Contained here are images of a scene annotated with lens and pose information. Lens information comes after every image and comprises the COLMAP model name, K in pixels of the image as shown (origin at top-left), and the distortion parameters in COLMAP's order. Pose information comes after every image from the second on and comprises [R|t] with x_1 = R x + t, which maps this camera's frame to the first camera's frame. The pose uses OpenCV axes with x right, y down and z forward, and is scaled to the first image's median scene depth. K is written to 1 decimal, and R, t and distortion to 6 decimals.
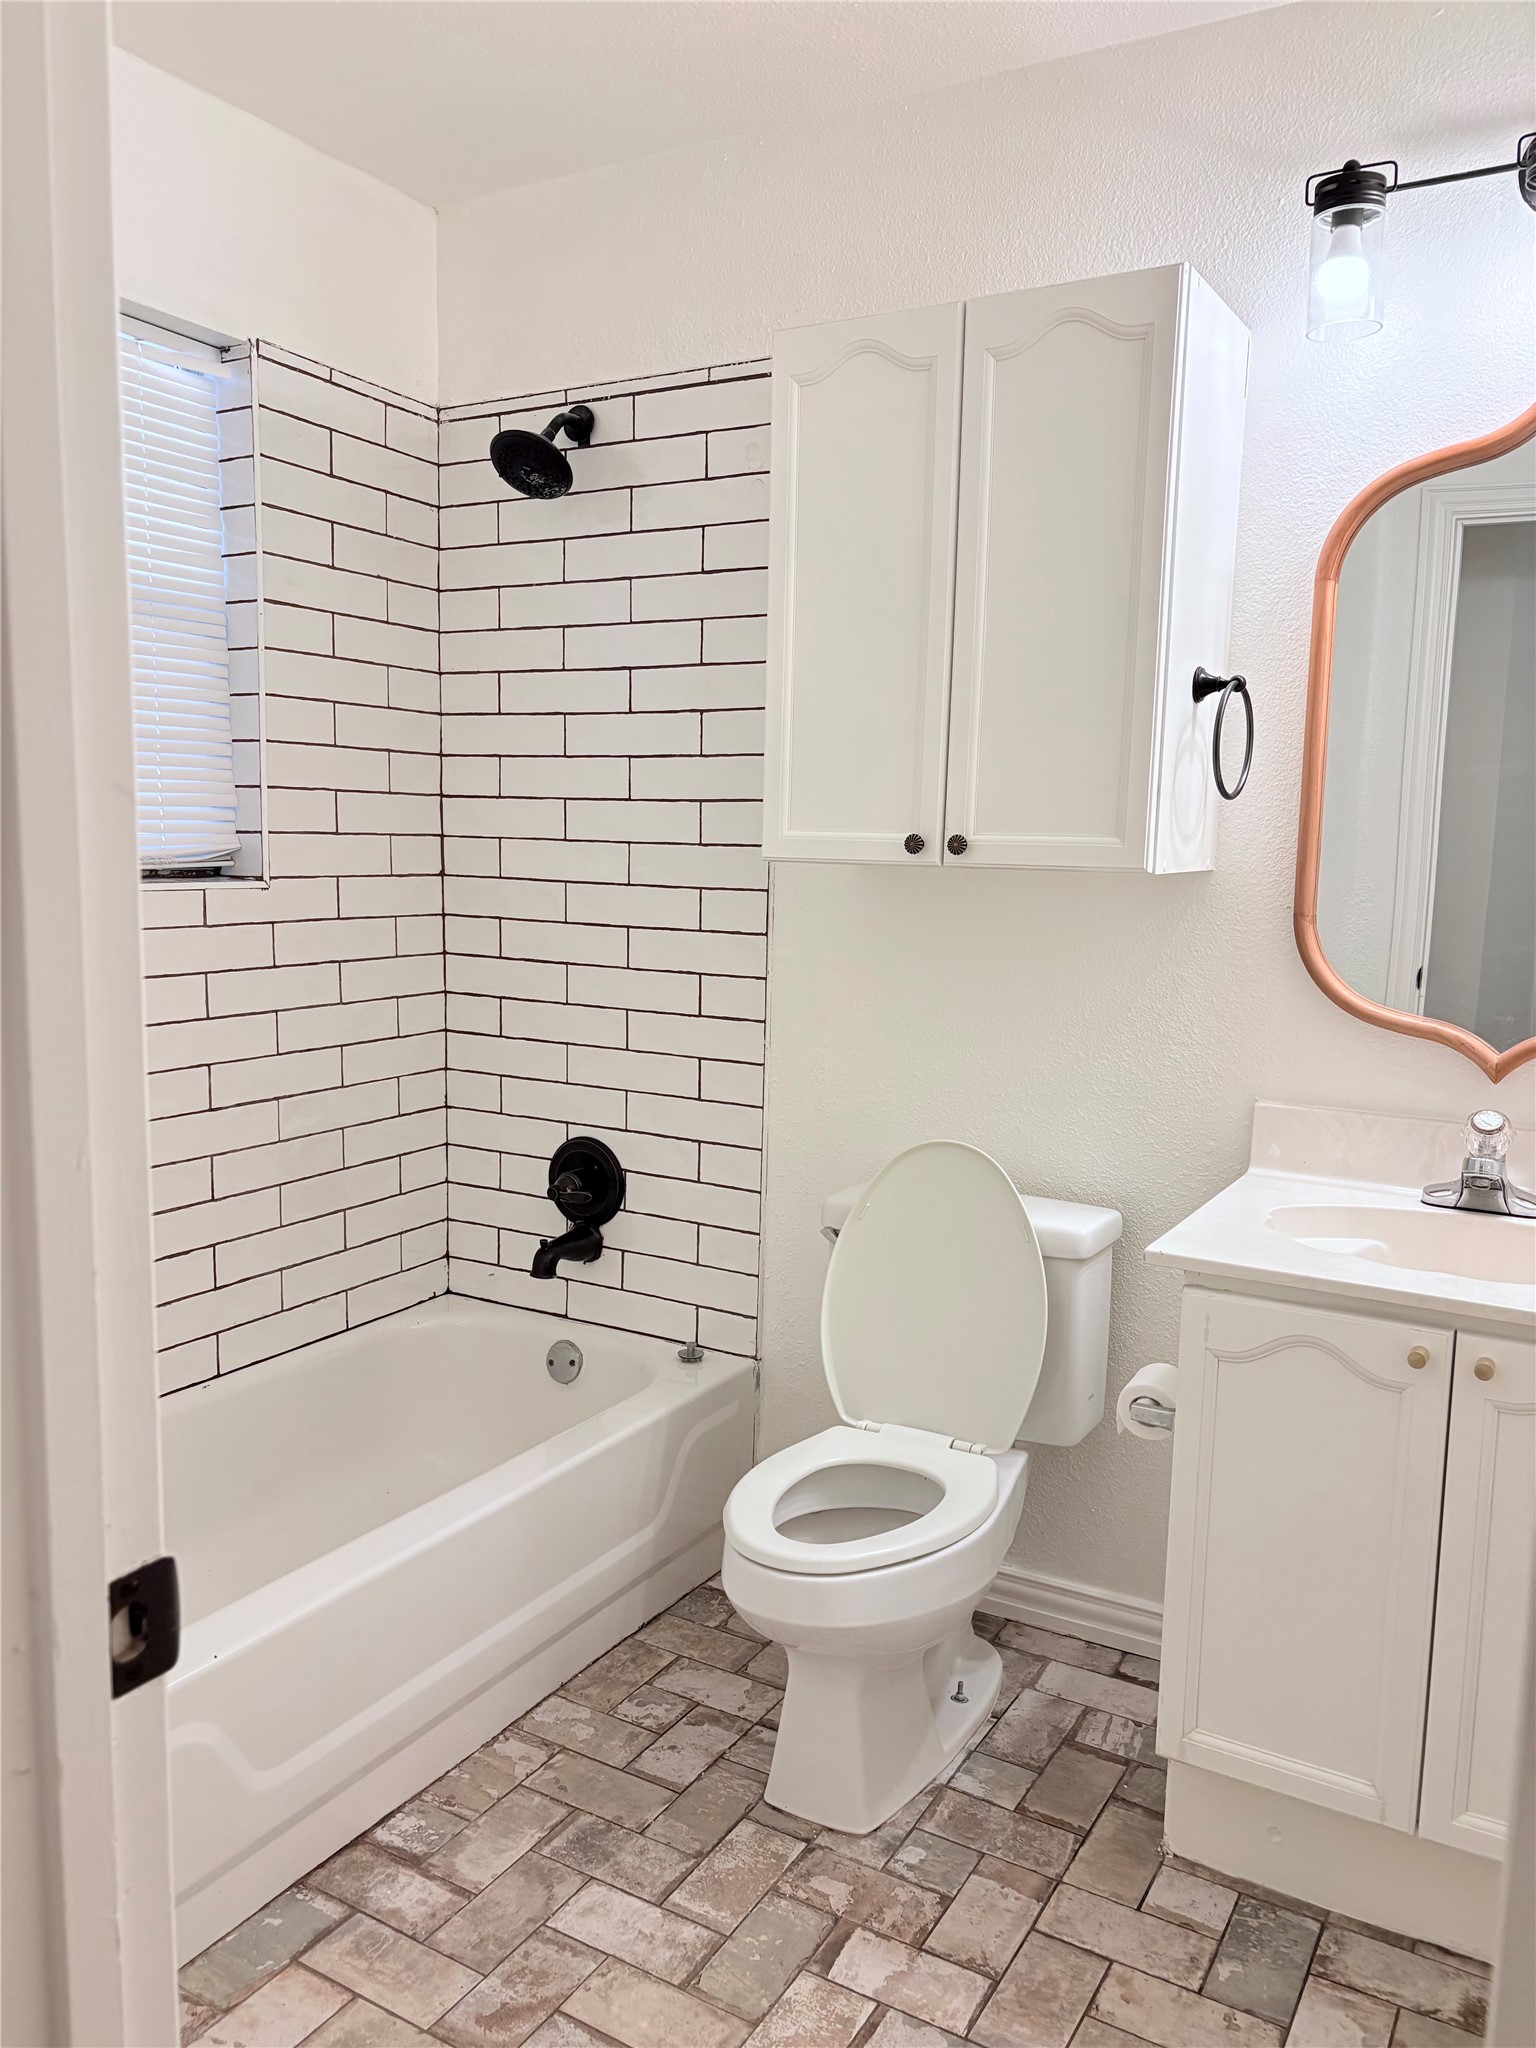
lens RADIAL K [[1553.6, 0, 764.7], [0, 1553.6, 1034.7], [0, 0, 1]] dist [0.060097, -0.070937]
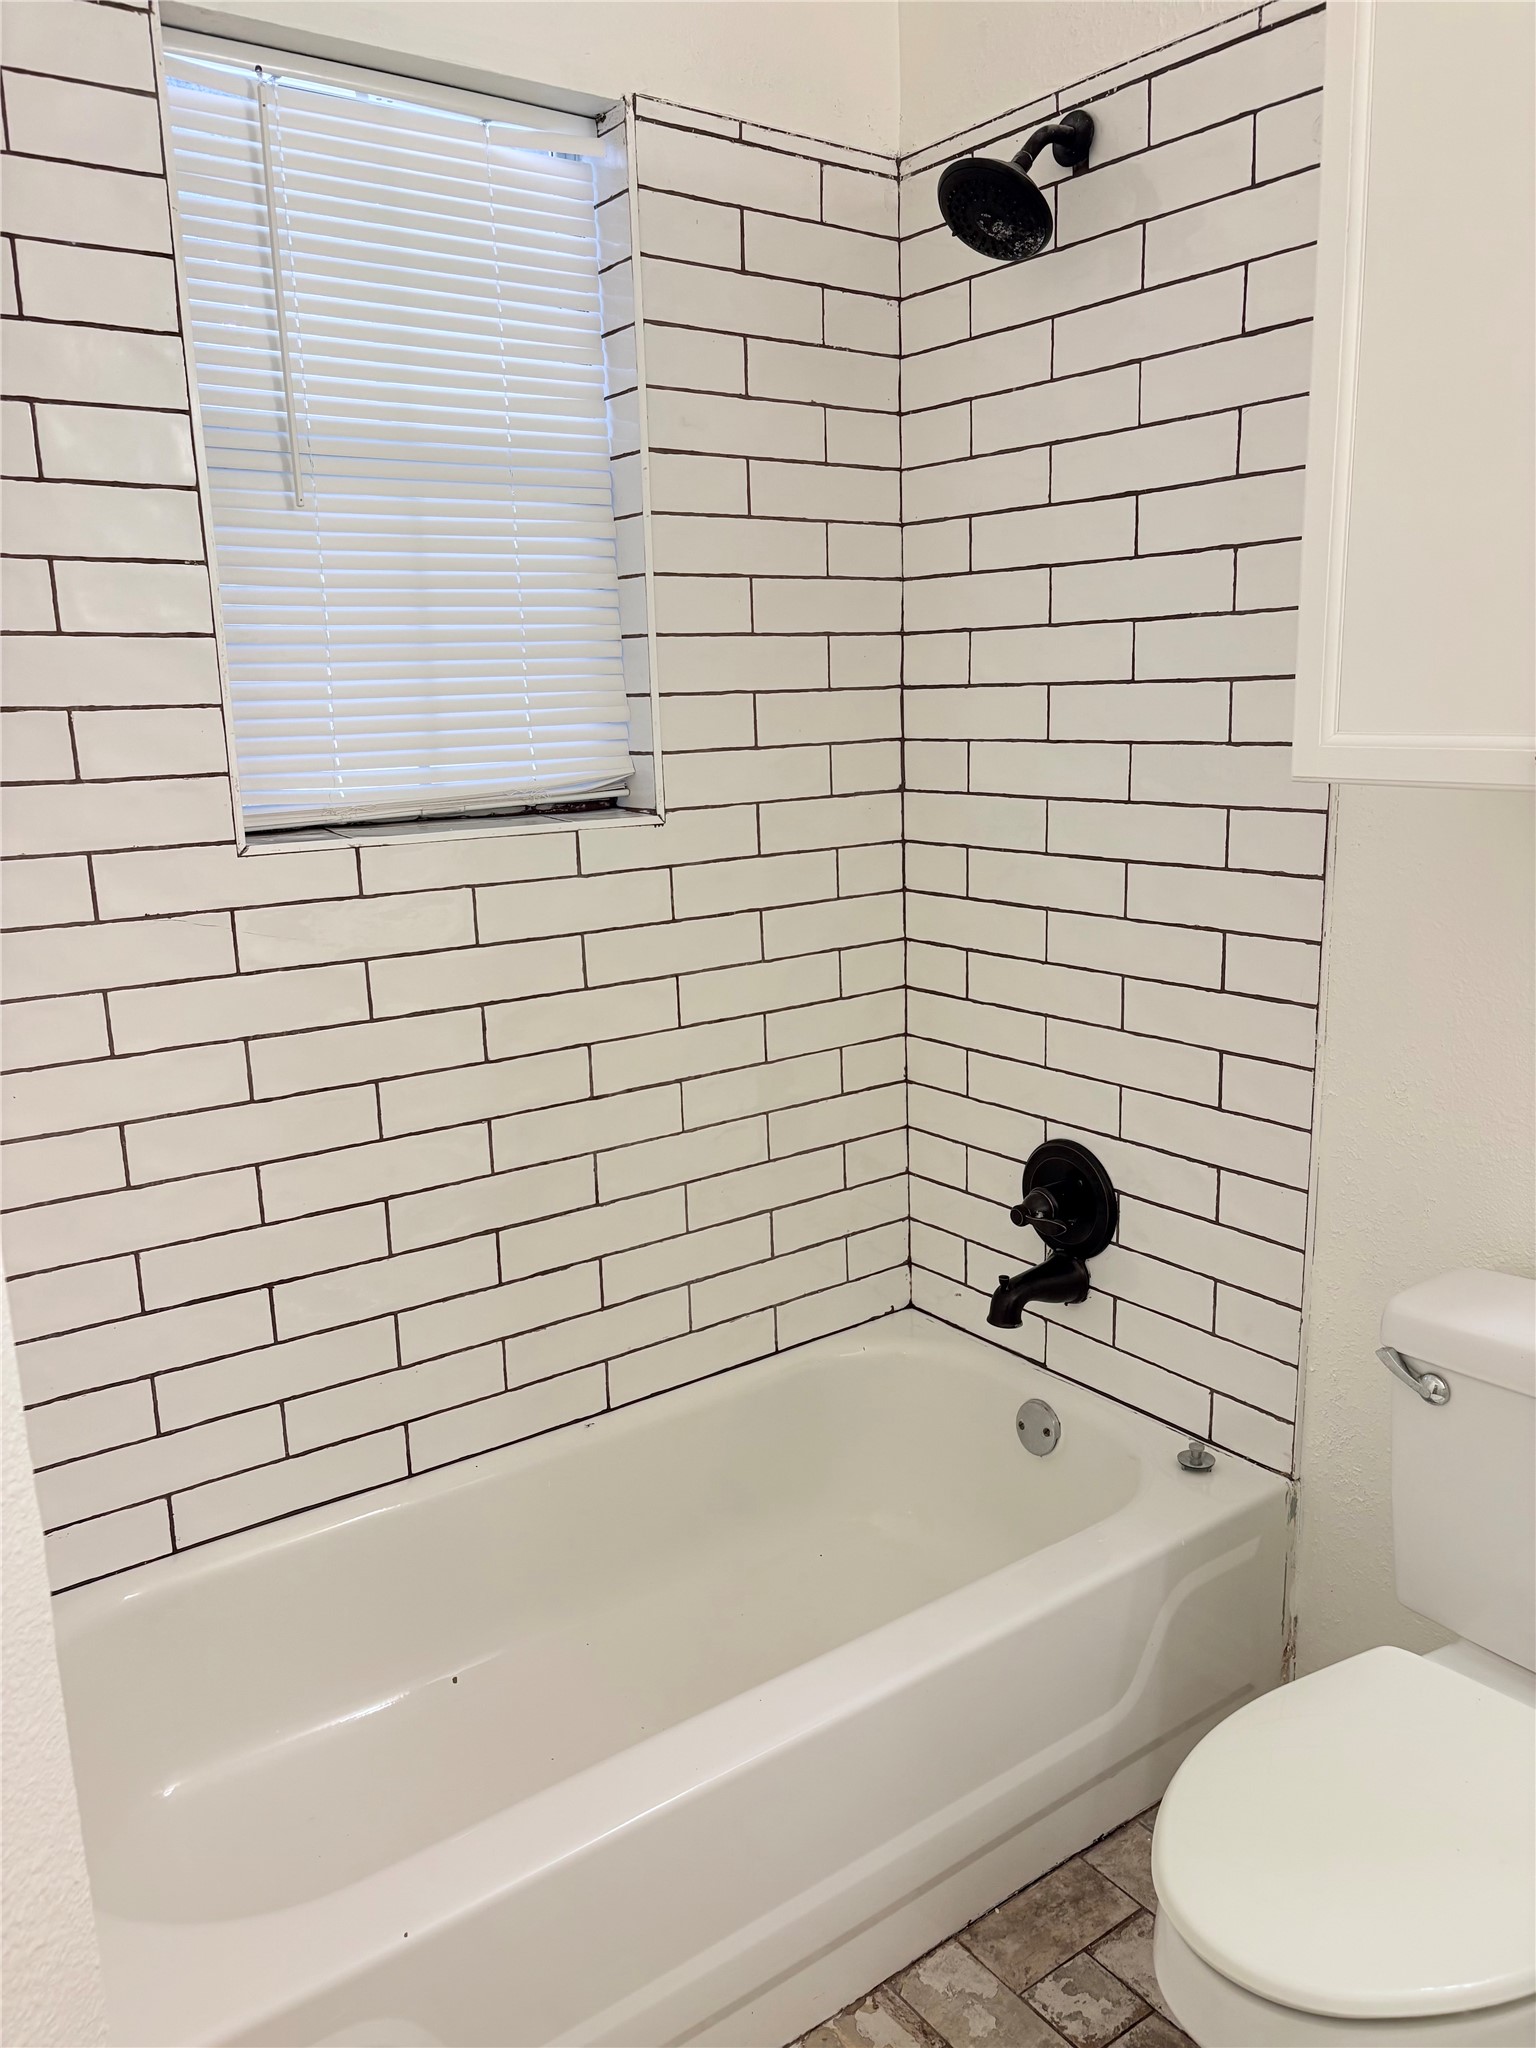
lens RADIAL K [[1553.6, 0, 764.7], [0, 1553.6, 1034.7], [0, 0, 1]] dist [0.060097, -0.070937]
pose [[0.917368, 0.040935, -0.395930, 0.048526], [-0.004170, 0.995632, 0.093275, -0.057860], [0.398019, -0.083917, 0.913531, 0.271541]]
